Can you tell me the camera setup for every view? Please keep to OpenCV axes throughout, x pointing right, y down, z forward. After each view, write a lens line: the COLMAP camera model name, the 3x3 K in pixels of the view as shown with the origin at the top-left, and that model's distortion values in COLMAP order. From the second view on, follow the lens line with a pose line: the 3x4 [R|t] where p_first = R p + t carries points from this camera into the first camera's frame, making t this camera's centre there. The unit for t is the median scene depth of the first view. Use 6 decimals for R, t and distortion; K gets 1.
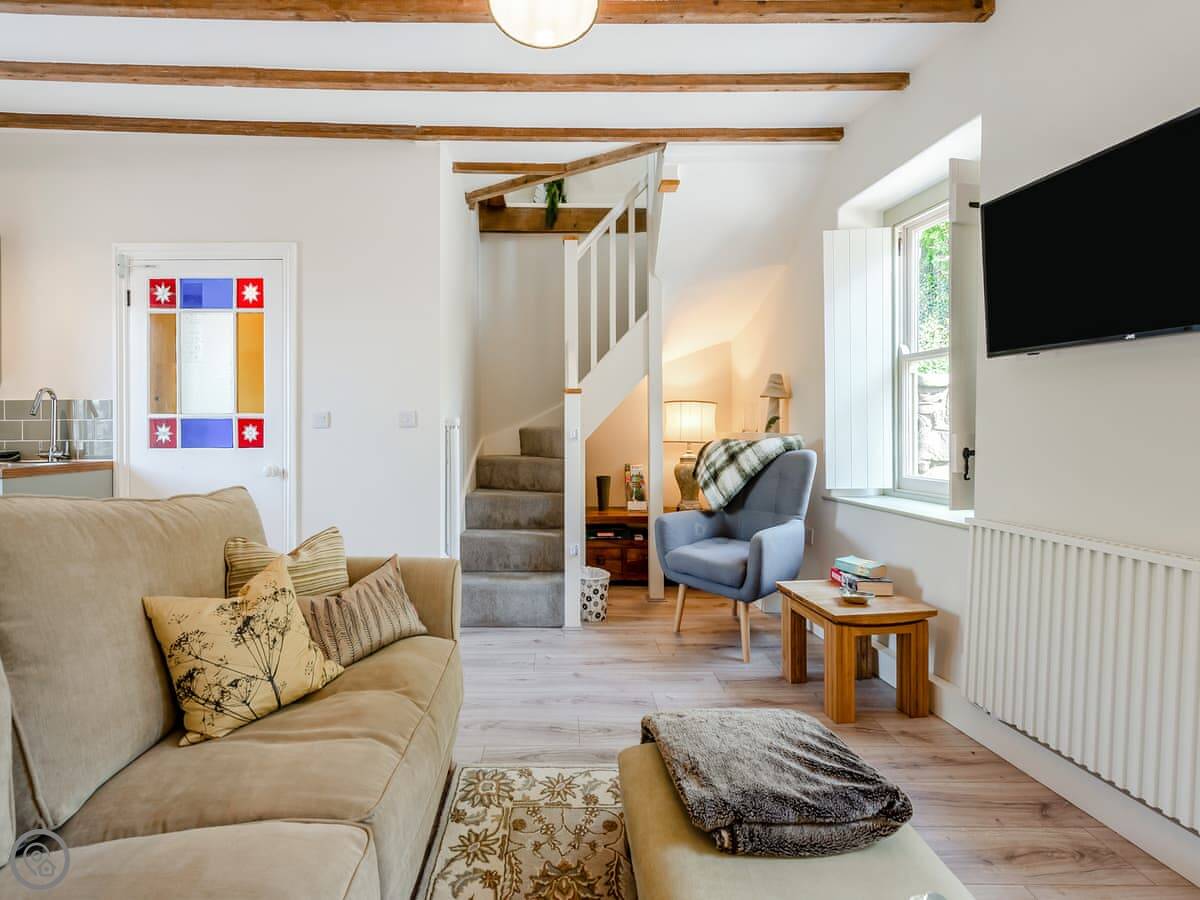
lens RADIAL K [[531.0, 0, 567.6], [0, 531.0, 429.8], [0, 0, 1]] dist [0.021292, -0.007319]
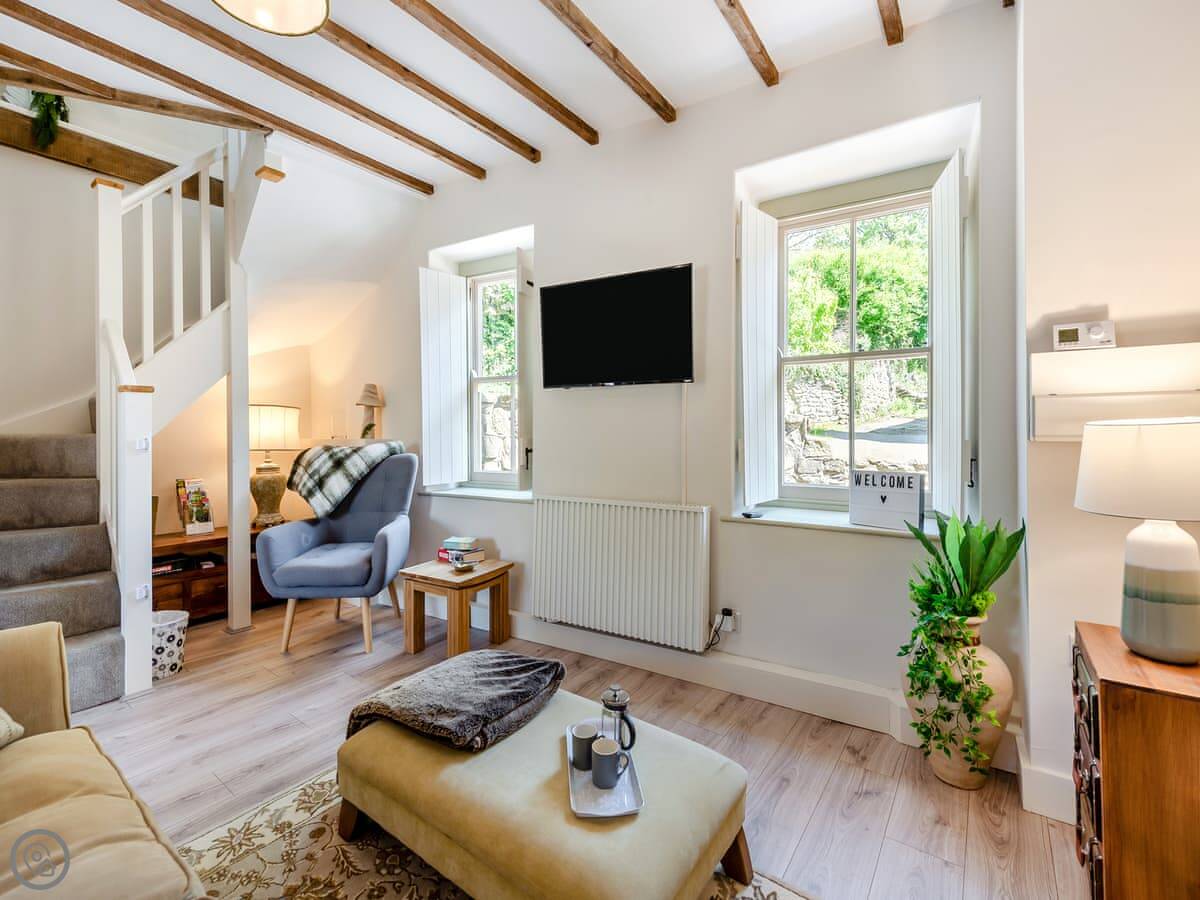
lens RADIAL K [[557.2, 0, 597.4], [0, 557.2, 430.4], [0, 0, 1]] dist [0.020911, -0.008776]
pose [[0.575354, -0.001443, 0.817903, -0.319218], [0.006112, 0.999978, -0.002535, -0.006490], [-0.817882, 0.006457, 0.575350, -0.027476]]
